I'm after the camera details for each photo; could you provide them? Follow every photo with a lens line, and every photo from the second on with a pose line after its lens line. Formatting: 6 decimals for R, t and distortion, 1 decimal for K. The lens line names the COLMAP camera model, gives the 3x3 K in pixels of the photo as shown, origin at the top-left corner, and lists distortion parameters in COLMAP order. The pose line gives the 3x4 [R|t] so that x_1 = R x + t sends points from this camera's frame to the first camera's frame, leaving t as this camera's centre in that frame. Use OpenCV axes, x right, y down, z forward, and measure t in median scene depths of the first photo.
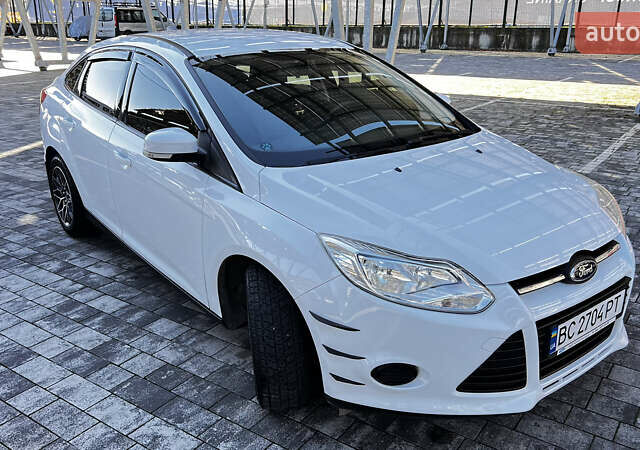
lens RADIAL K [[589.8, 0, 304.3], [0, 589.8, 224.7], [0, 0, 1]] dist [0.093516, -0.208343]
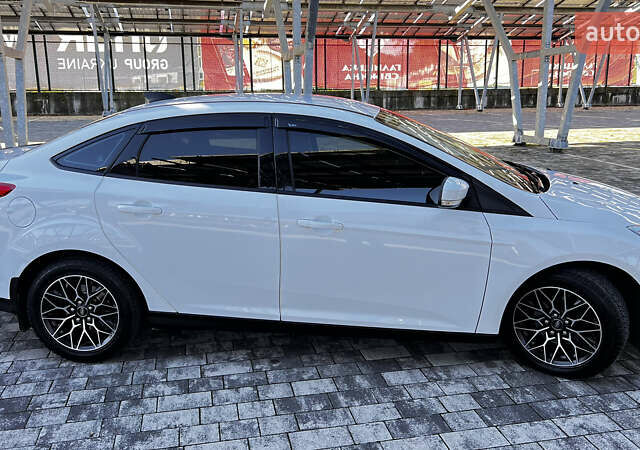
lens RADIAL K [[587.9, 0, 320.0], [0, 587.9, 225.0], [0, 0, 1]] dist [0.045005, -0.016185]
pose [[0.678299, -0.172825, 0.714172, -0.837567], [0.242329, 0.970183, 0.004621, -0.099963], [-0.693676, 0.169930, 0.699955, 0.282114]]
